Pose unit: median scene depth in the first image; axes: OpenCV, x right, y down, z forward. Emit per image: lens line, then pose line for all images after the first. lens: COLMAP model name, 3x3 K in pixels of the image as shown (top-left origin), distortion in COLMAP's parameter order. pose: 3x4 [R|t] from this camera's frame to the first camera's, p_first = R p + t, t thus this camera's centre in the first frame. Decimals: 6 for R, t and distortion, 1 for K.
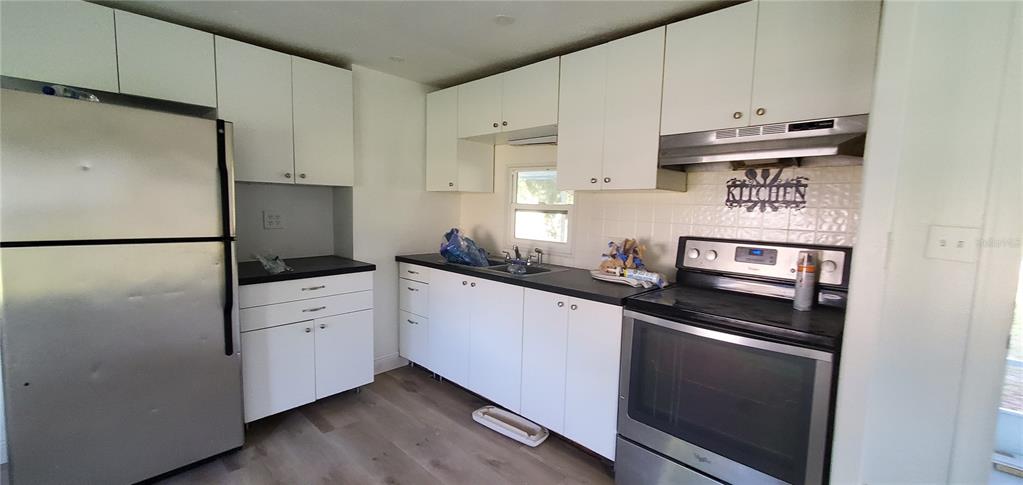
lens RADIAL K [[407.6, 0, 507.7], [0, 407.6, 247.8], [0, 0, 1]] dist [0.003374, -0.000866]
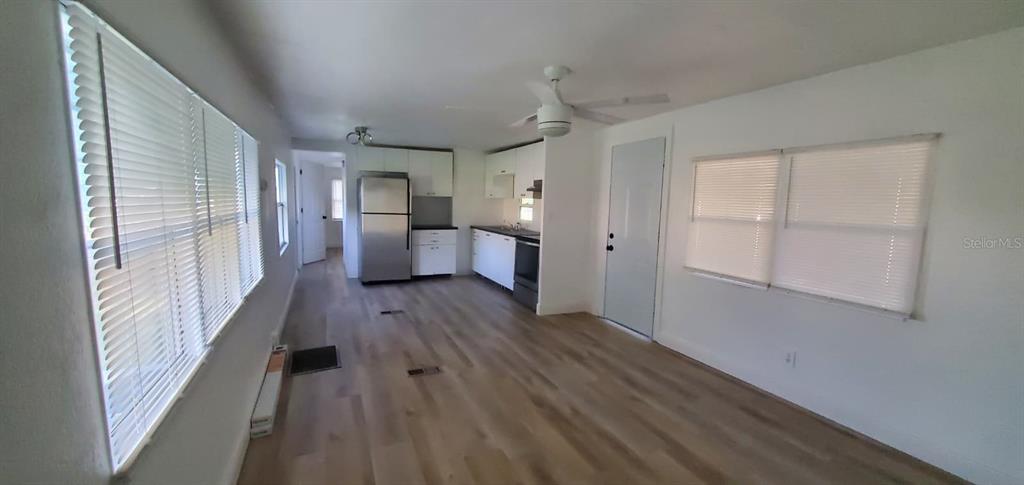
lens RADIAL K [[406.7, 0, 510.6], [0, 406.7, 245.2], [0, 0, 1]] dist [-0.000131, -0.000400]
pose [[0.922344, 0.040697, -0.384221, 1.265505], [-0.040757, 0.999137, 0.007992, 0.157008], [0.384215, 0.008289, 0.923207, -1.616389]]
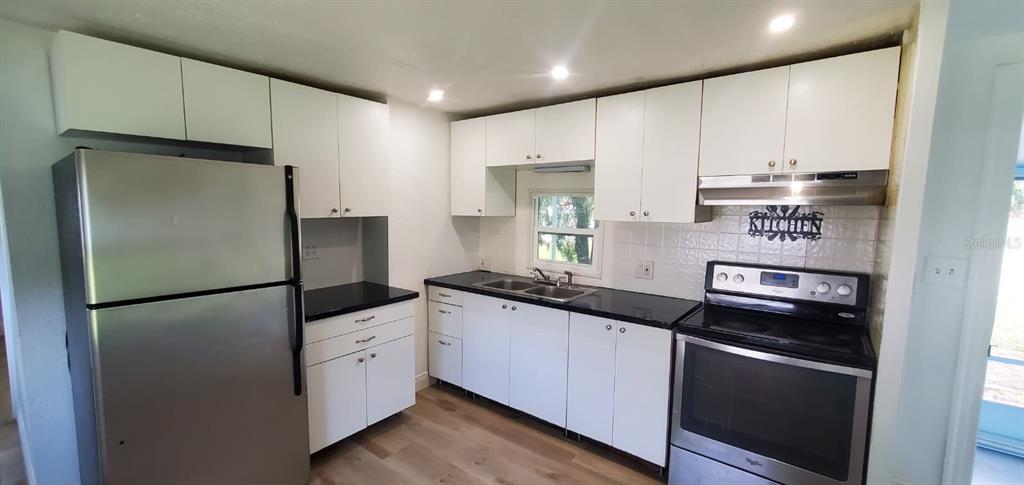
lens RADIAL K [[406.7, 0, 507.0], [0, 406.7, 249.4], [0, 0, 1]] dist [-0.000131, -0.000400]
pose [[0.995446, -0.026982, 0.091434, -0.238341], [0.026398, 0.999623, 0.007589, -0.088069], [-0.091604, -0.005140, 0.995782, -0.065099]]
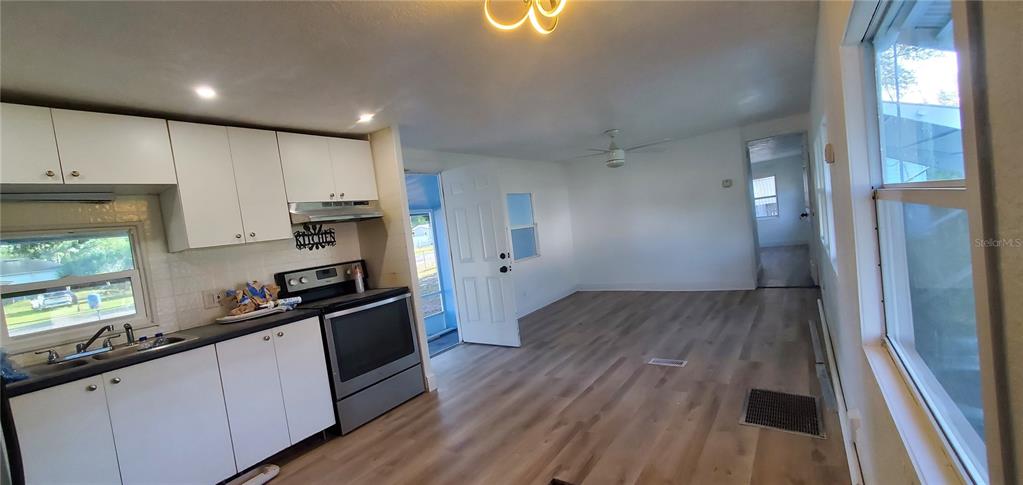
lens RADIAL K [[407.6, 0, 511.0], [0, 407.6, 251.0], [0, 0, 1]] dist [0.003374, -0.000866]
pose [[-0.136354, -0.068374, 0.988298, -1.114772], [0.225021, 0.969402, 0.098113, -0.062646], [-0.964766, 0.235766, -0.116796, 0.393971]]
